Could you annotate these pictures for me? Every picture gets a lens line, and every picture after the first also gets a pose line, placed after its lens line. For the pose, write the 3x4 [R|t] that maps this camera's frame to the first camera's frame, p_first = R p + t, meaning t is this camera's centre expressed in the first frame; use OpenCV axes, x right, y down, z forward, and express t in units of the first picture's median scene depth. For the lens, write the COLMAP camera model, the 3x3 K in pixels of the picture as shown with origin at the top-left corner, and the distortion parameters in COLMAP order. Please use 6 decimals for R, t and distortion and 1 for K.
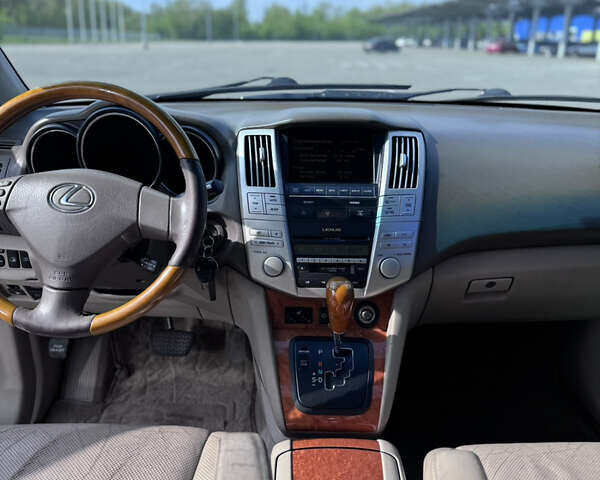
lens RADIAL K [[561.2, 0, 299.0], [0, 561.2, 238.0], [0, 0, 1]] dist [0.183147, -0.385581]
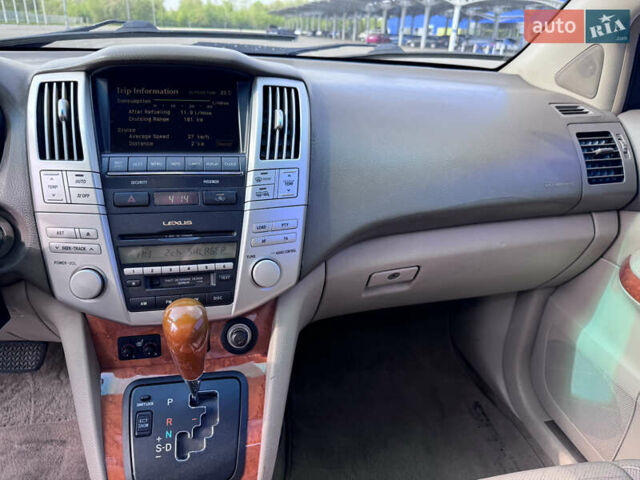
lens RADIAL K [[457.5, 0, 320.0], [0, 457.5, 240.0], [0, 0, 1]] dist [0.054563, -0.086456]
pose [[0.977652, -0.056338, 0.202539, 0.108681], [0.037012, 0.994501, 0.097972, -0.041020], [-0.206945, -0.088286, 0.974361, 0.413016]]
